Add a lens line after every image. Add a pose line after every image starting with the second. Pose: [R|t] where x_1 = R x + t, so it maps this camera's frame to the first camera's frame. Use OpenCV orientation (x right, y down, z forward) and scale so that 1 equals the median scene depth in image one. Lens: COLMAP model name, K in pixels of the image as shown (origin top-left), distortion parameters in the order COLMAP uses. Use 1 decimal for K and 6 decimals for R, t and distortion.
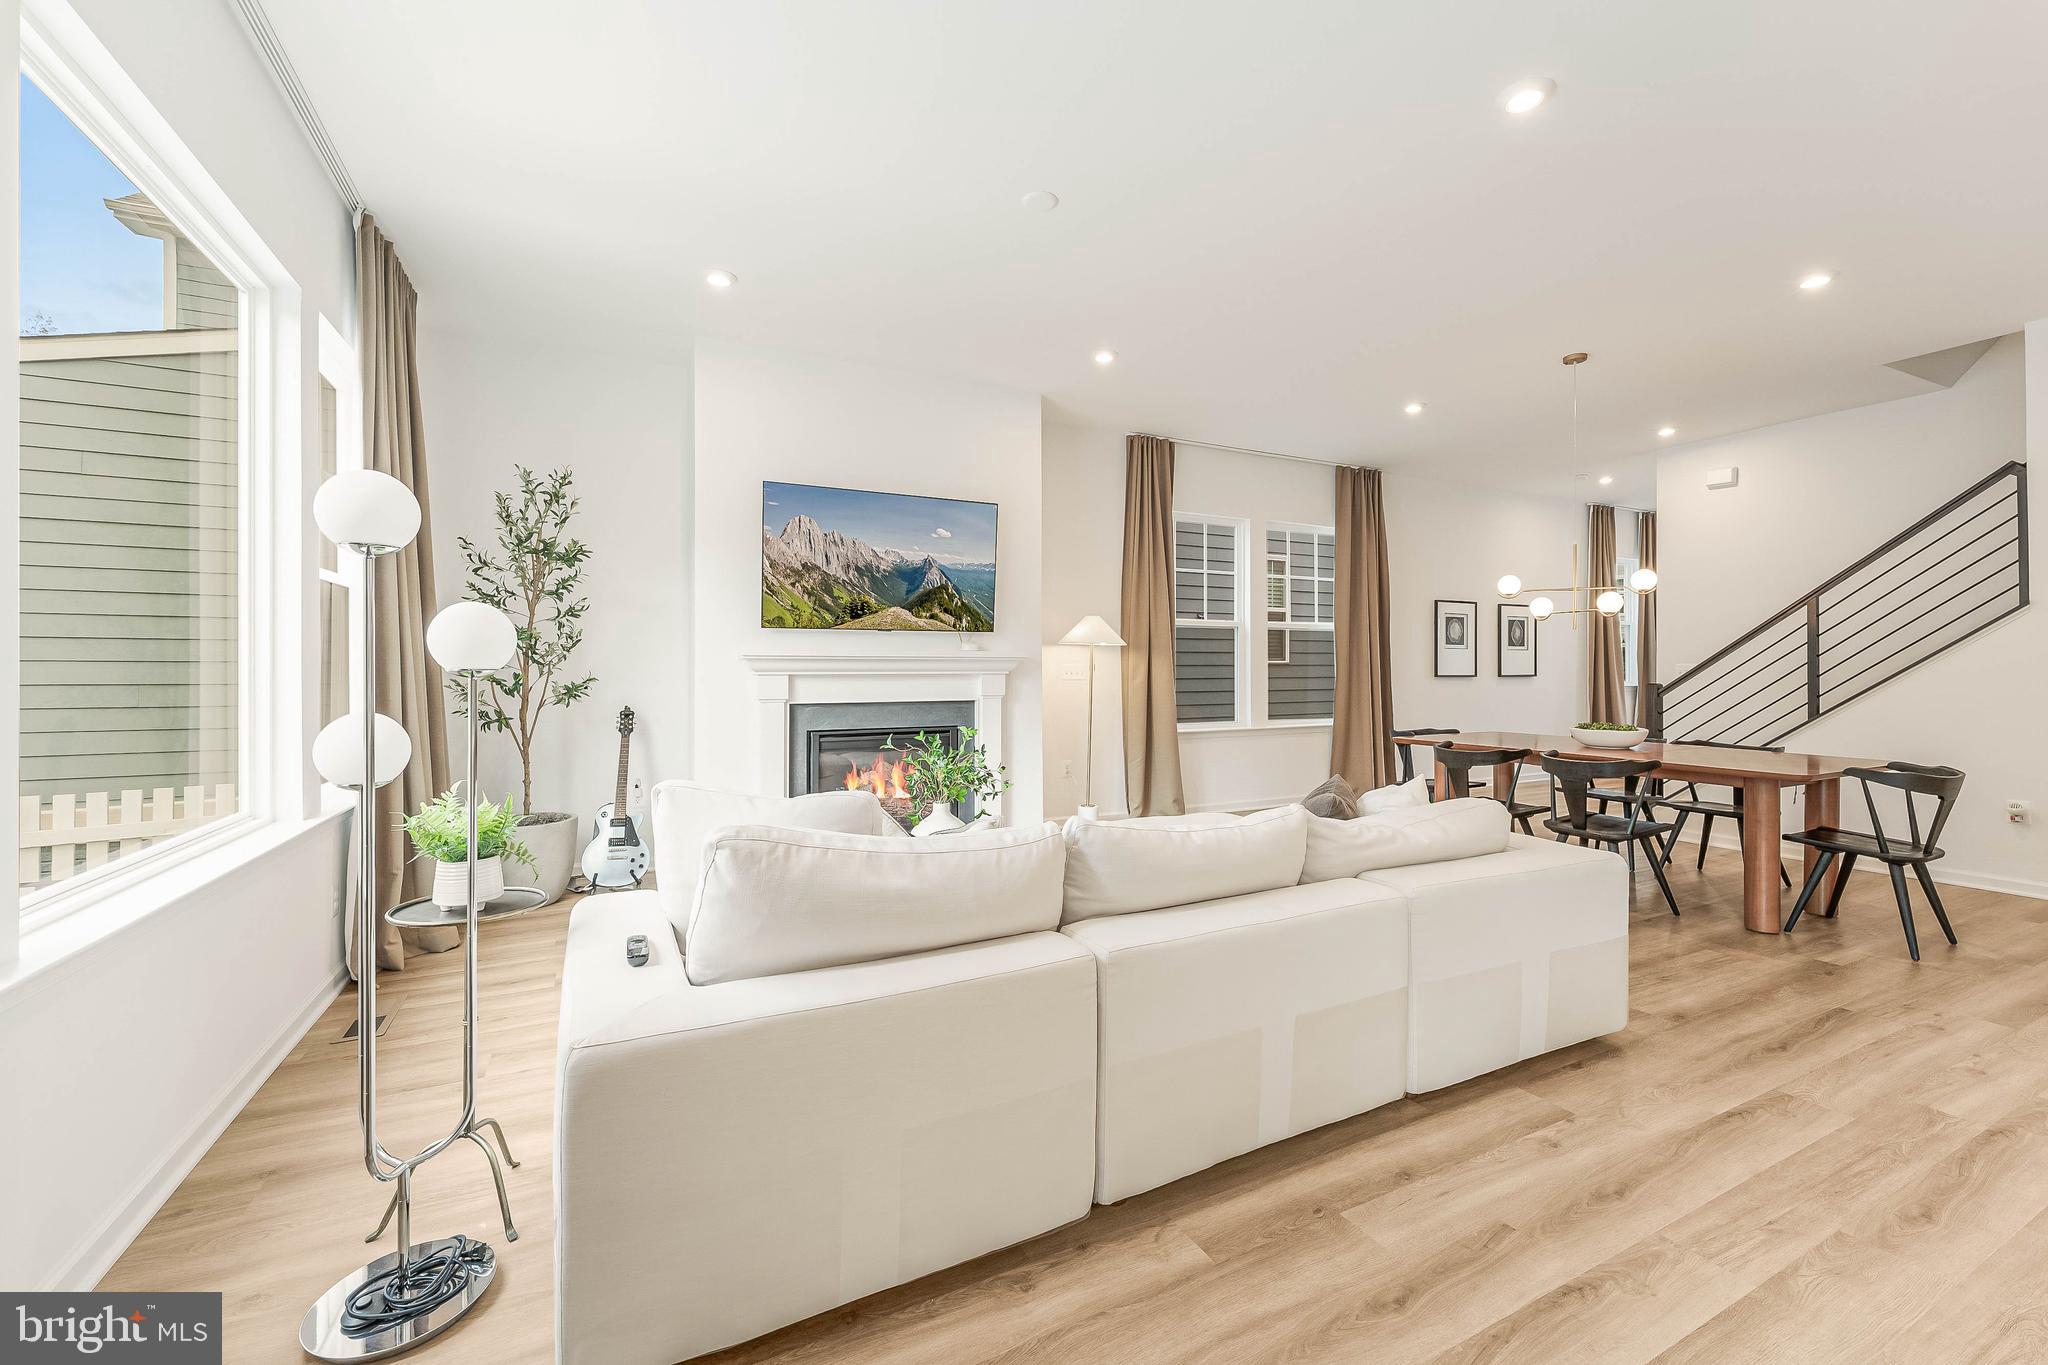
lens RADIAL K [[805.4, 0, 1024.0], [0, 805.4, 682.5], [0, 0, 1]] dist [-0.010928, 0.000103]
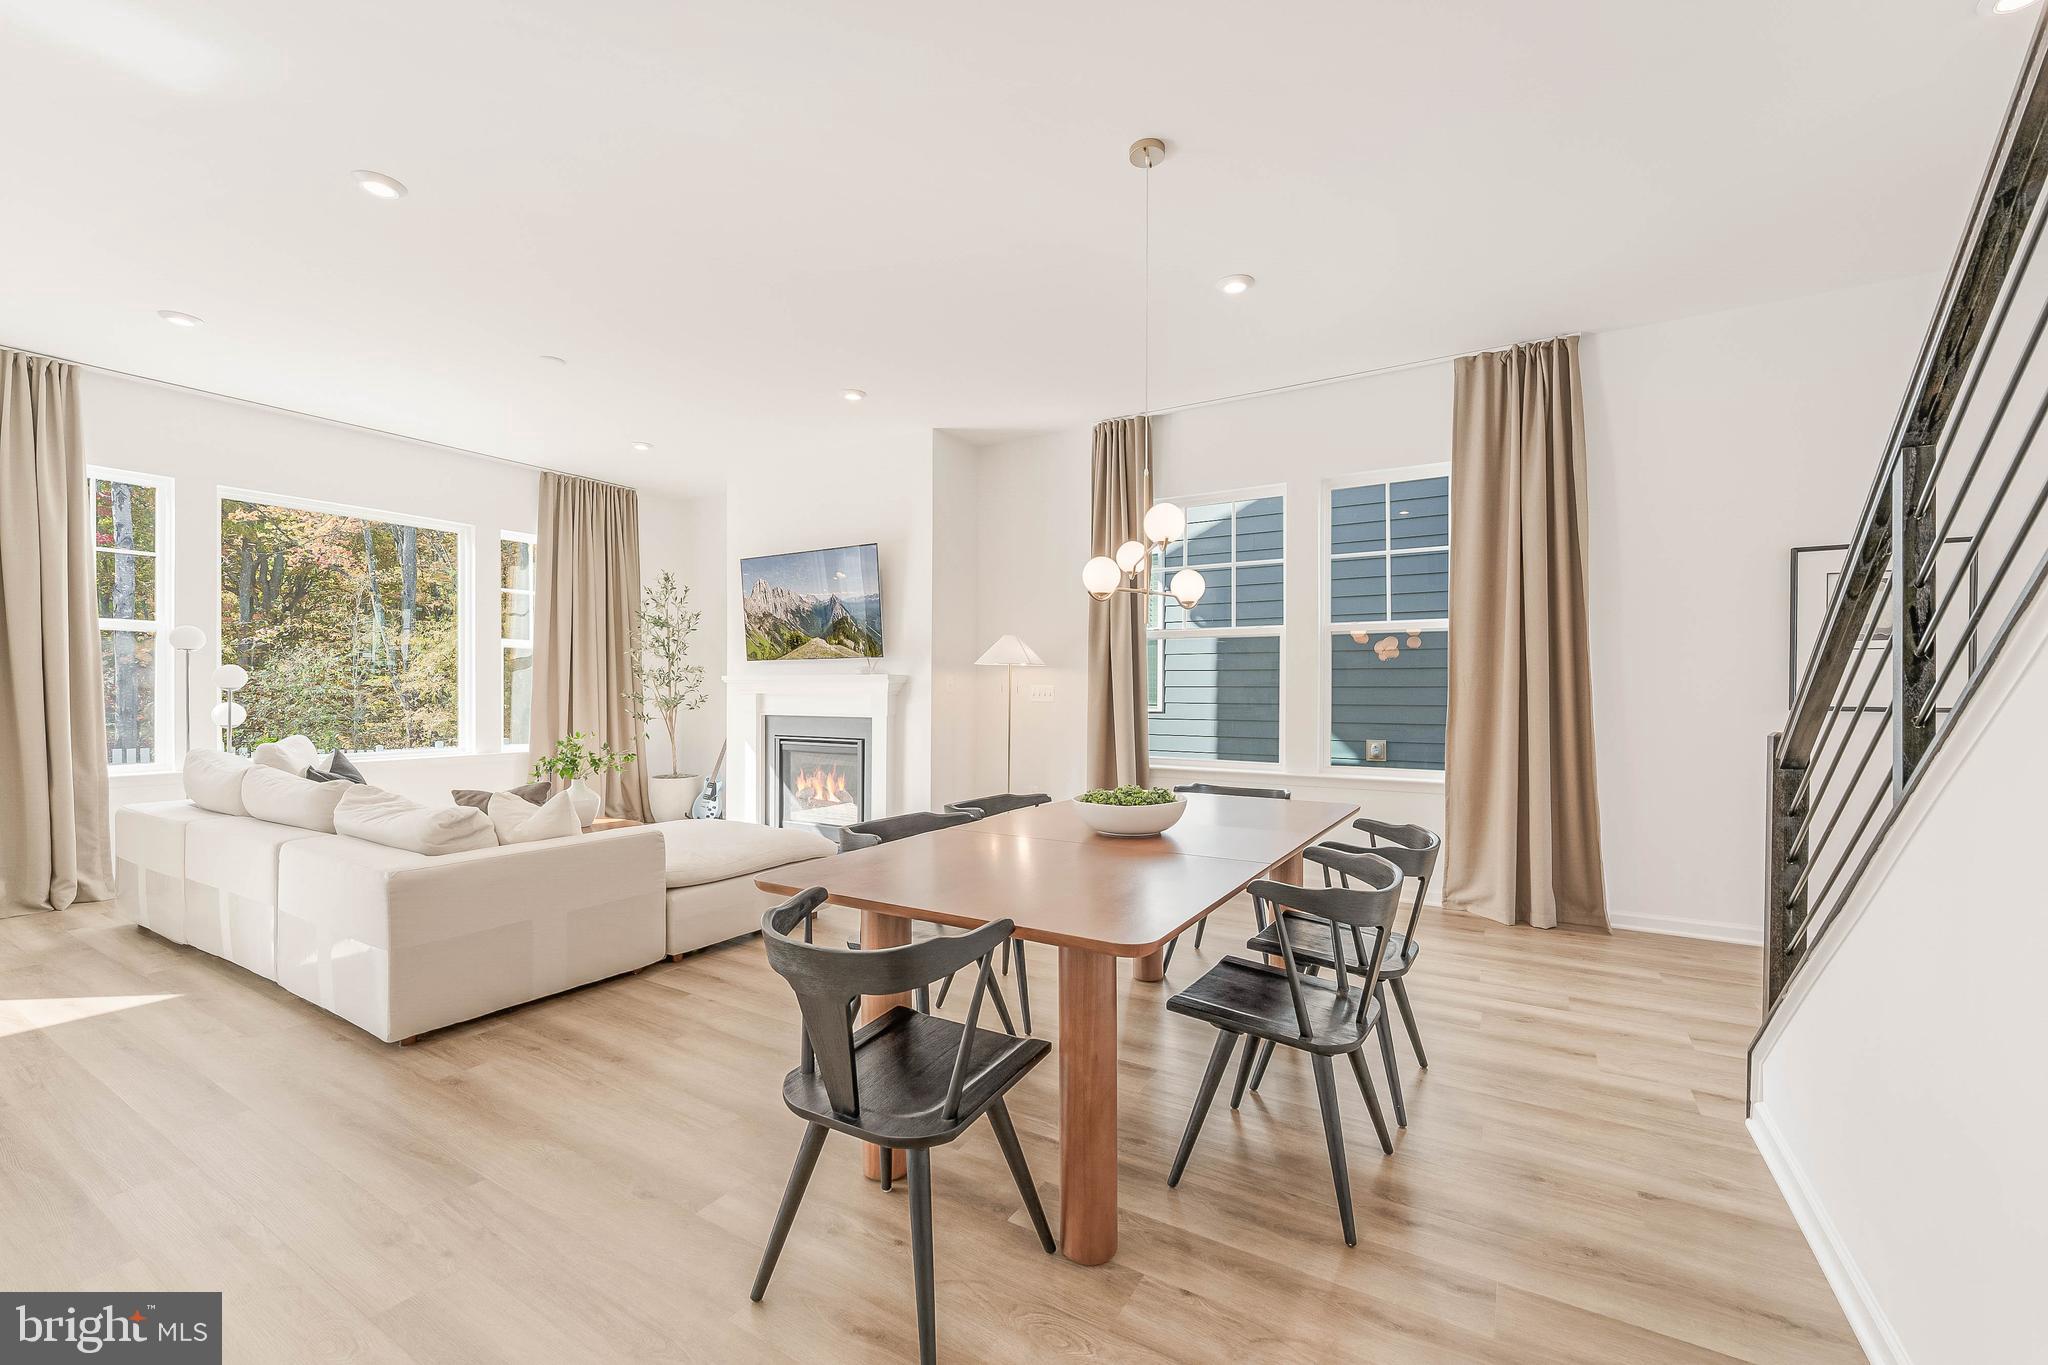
lens RADIAL K [[805.4, 0, 1024.0], [0, 805.4, 682.5], [0, 0, 1]] dist [-0.010928, 0.000103]
pose [[0.518007, -0.026482, -0.854967, 1.108672], [-0.028440, 0.998435, -0.048157, 0.026927], [0.854904, 0.049260, 0.516443, 0.646606]]
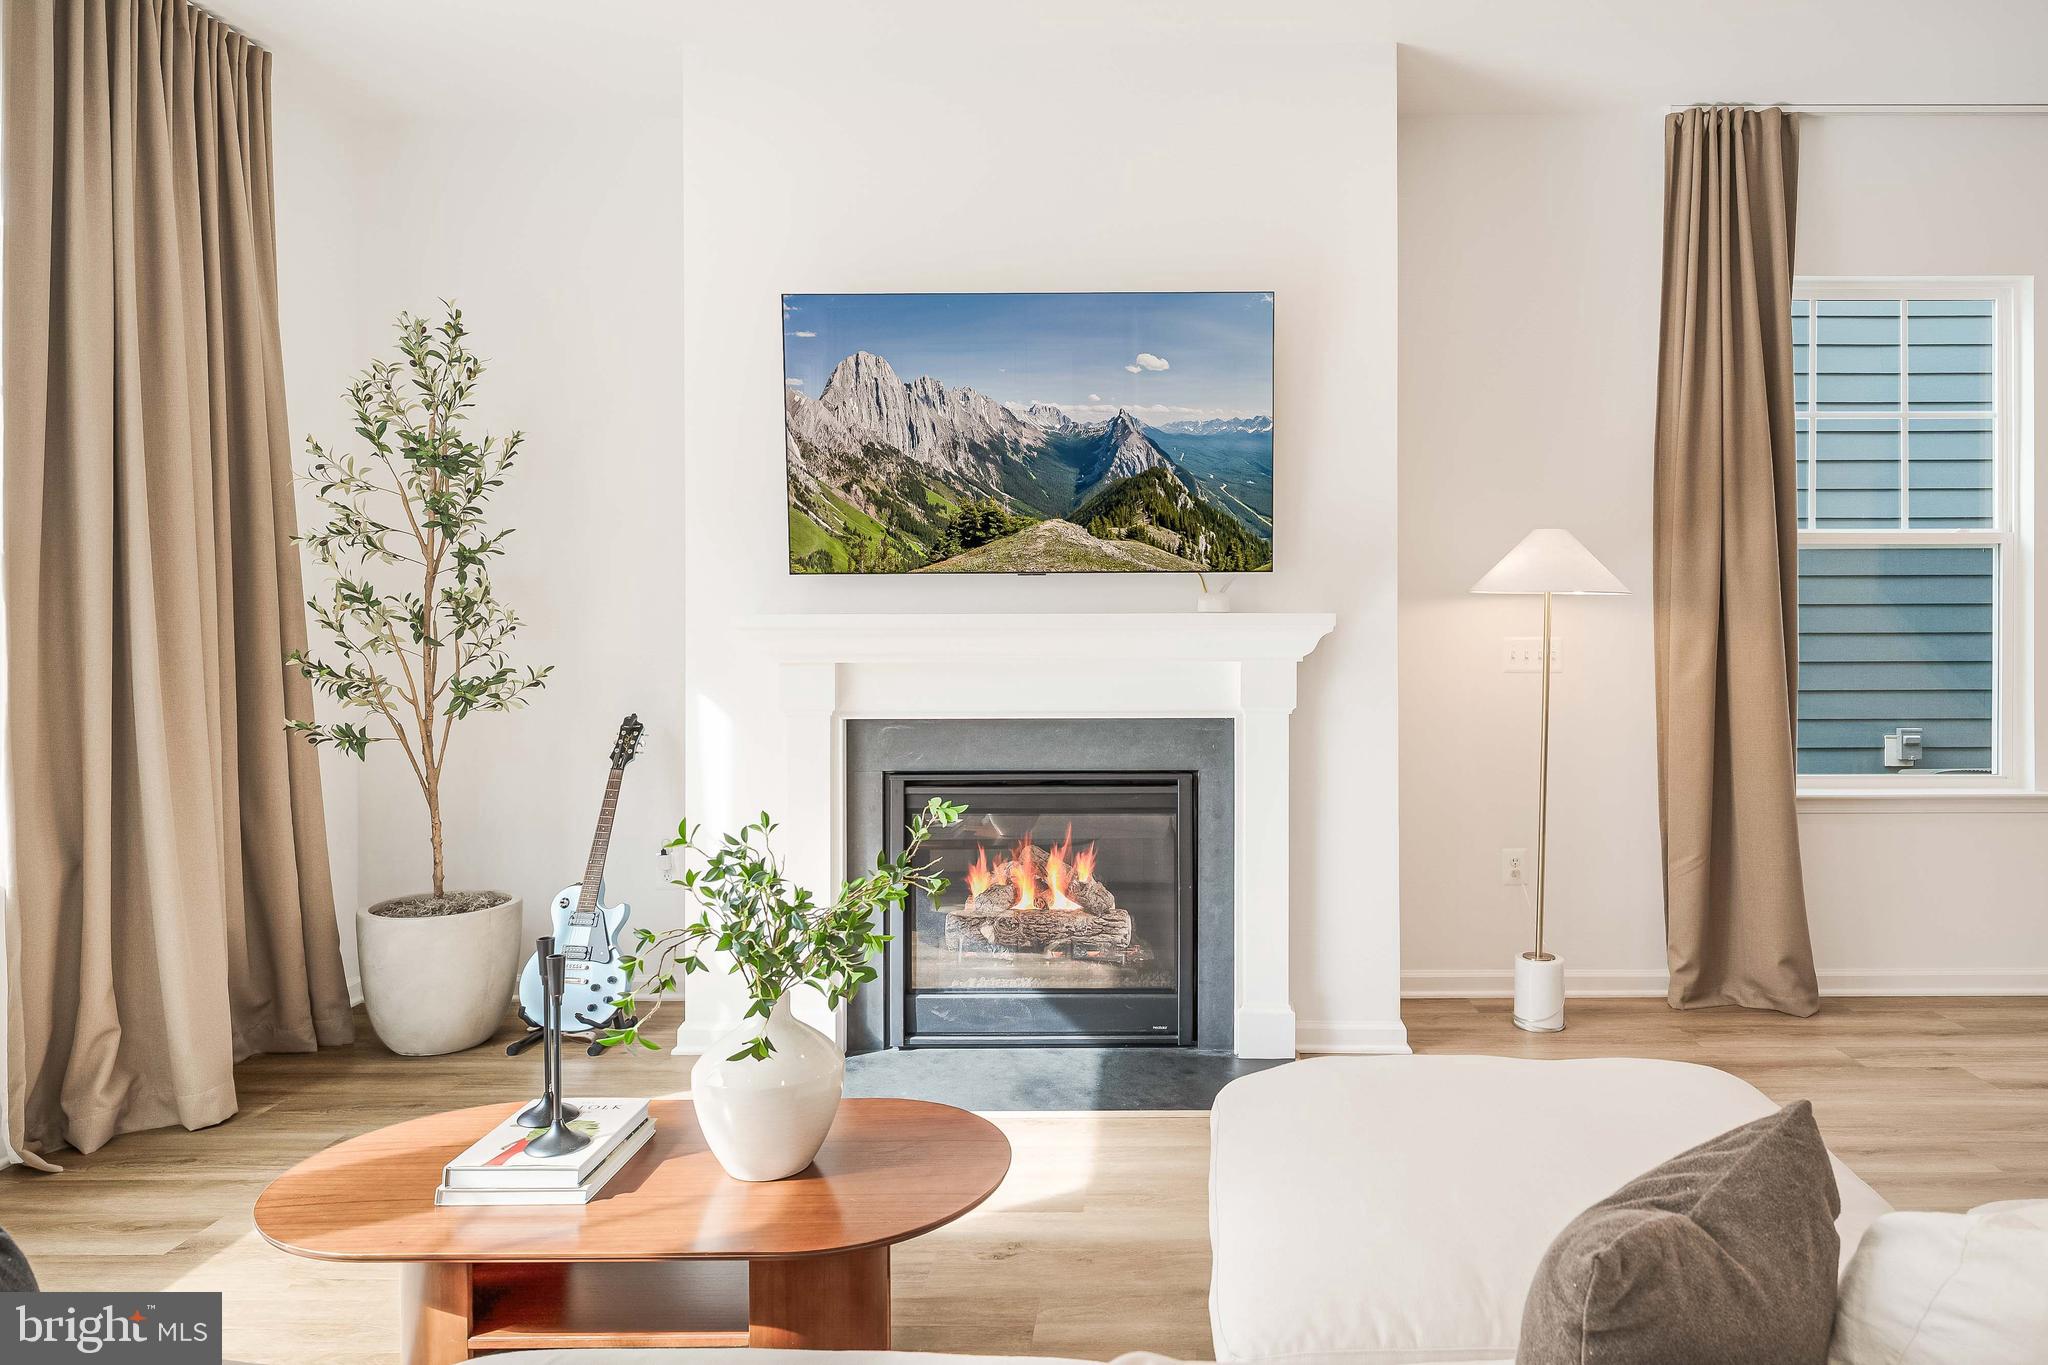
lens RADIAL K [[1082.7, 0, 1022.0], [0, 1082.7, 645.8], [0, 0, 1]] dist [0.000416, 0.001022]
pose [[0.878624, -0.013157, -0.477333, 0.138716], [0.000216, 0.999631, -0.027156, -0.000206], [0.477514, 0.023757, 0.878303, 0.424439]]
